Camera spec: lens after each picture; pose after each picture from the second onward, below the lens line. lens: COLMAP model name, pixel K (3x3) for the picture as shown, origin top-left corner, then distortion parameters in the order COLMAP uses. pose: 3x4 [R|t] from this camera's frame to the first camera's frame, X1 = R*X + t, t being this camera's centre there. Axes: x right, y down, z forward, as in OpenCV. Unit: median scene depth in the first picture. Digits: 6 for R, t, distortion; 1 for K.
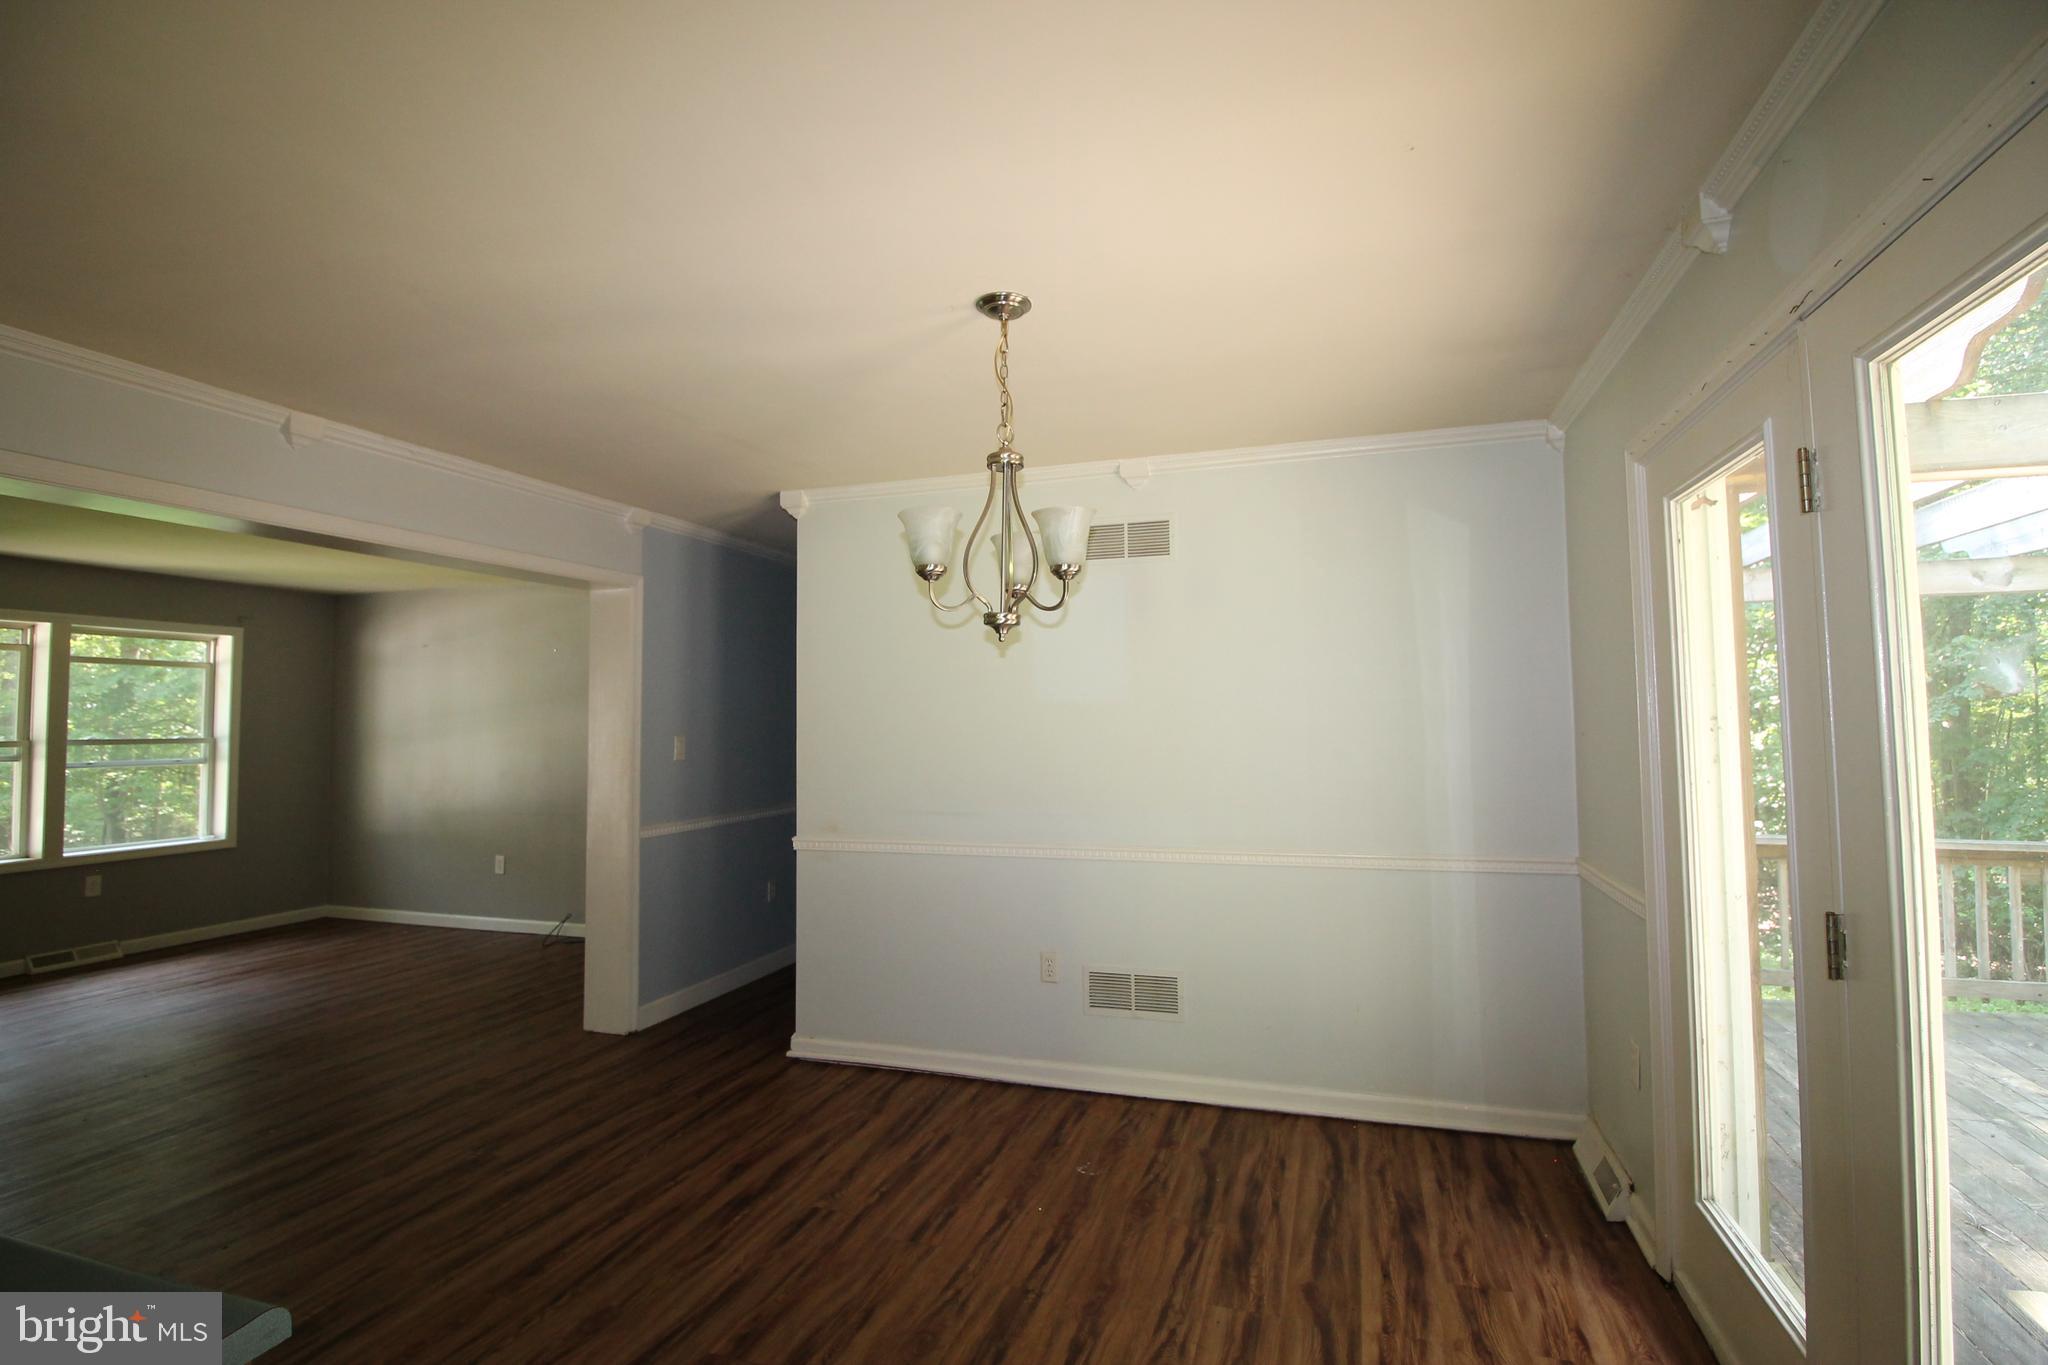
lens RADIAL K [[955.7, 0, 1045.5], [0, 955.7, 666.2], [0, 0, 1]] dist [0.001215, -0.014728]
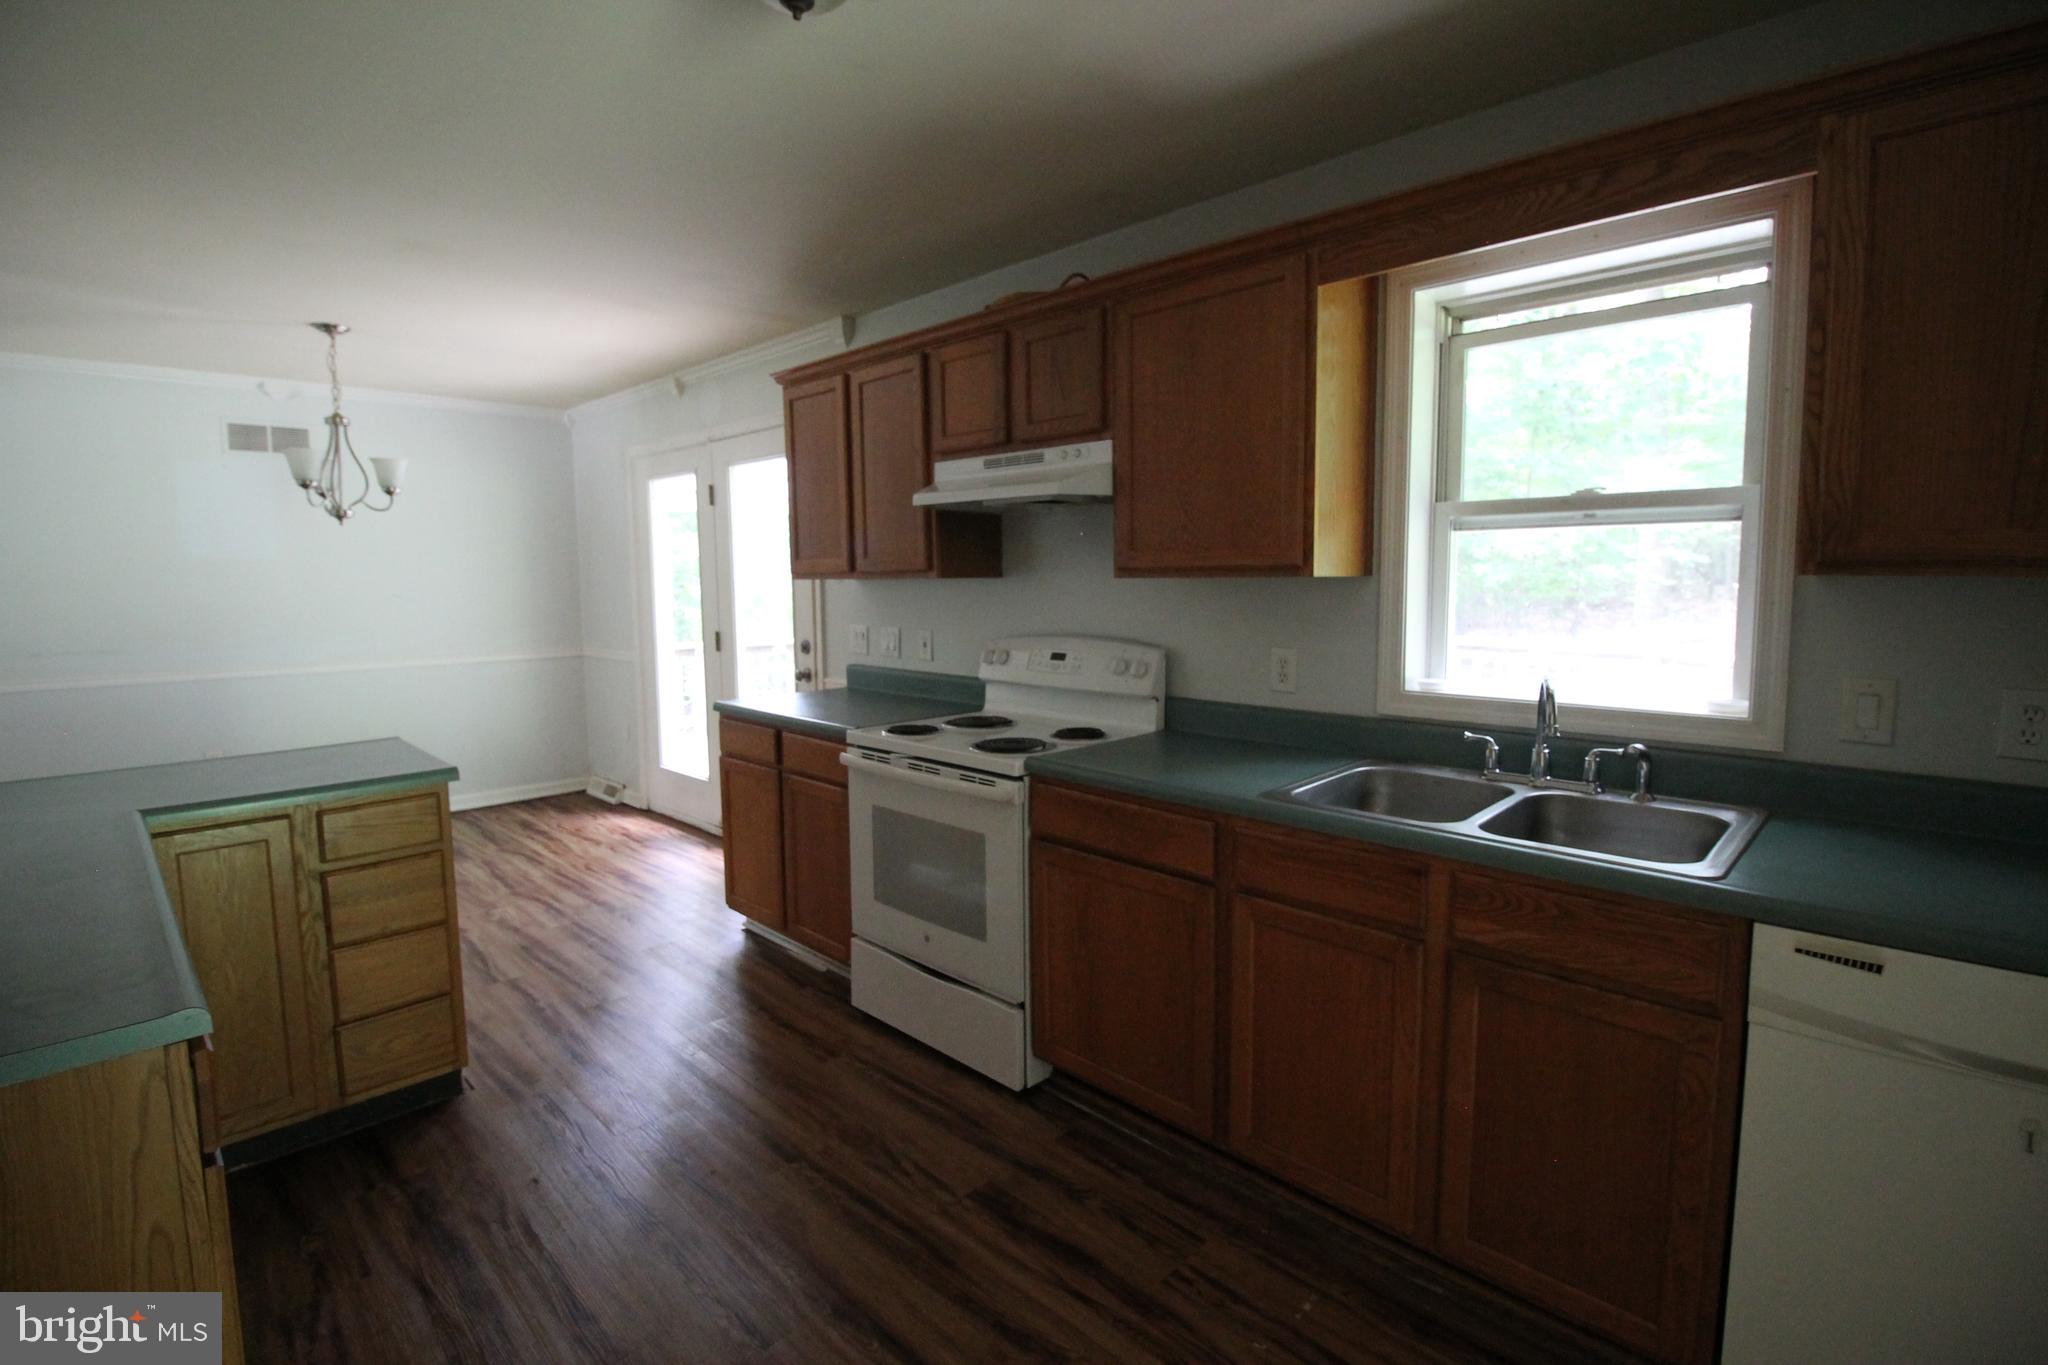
lens RADIAL K [[961.5, 0, 1026.1], [0, 961.5, 657.6], [0, 0, 1]] dist [0.000346, -0.000192]
pose [[0.455928, -0.070848, 0.887193, -0.842857], [-0.047224, 0.993497, 0.103605, -0.020833], [-0.888763, -0.089133, 0.449617, -0.753874]]
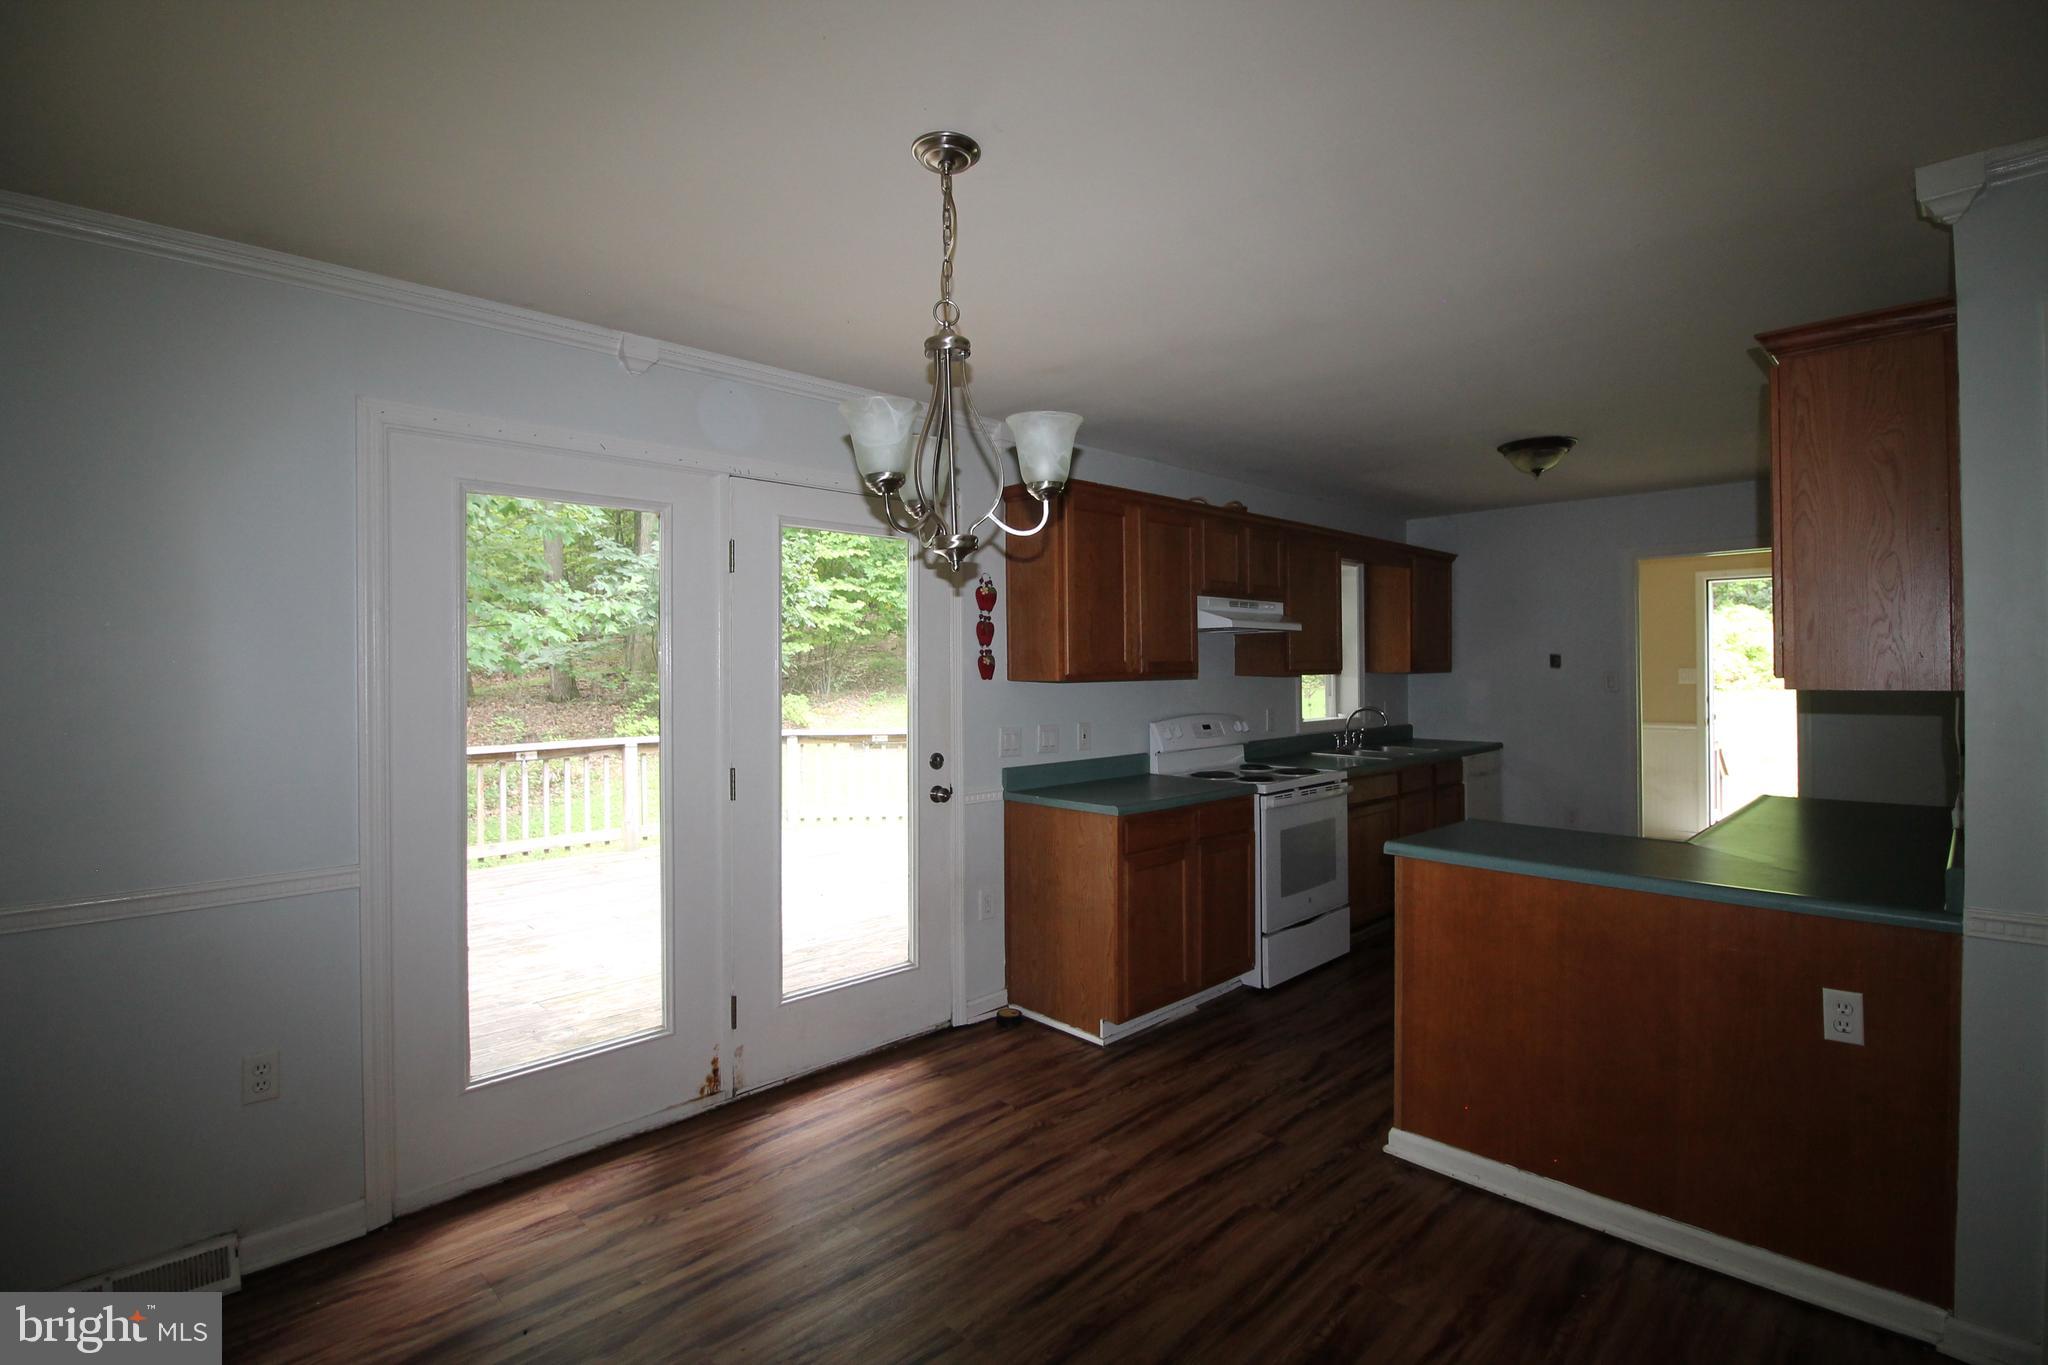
lens RADIAL K [[955.7, 0, 1045.5], [0, 955.7, 666.2], [0, 0, 1]] dist [0.001215, -0.014728]
pose [[-0.888193, 0.022068, 0.458940, -0.384262], [-0.005585, 0.998254, -0.058809, 0.082350], [-0.459437, -0.054797, -0.886519, 1.332170]]
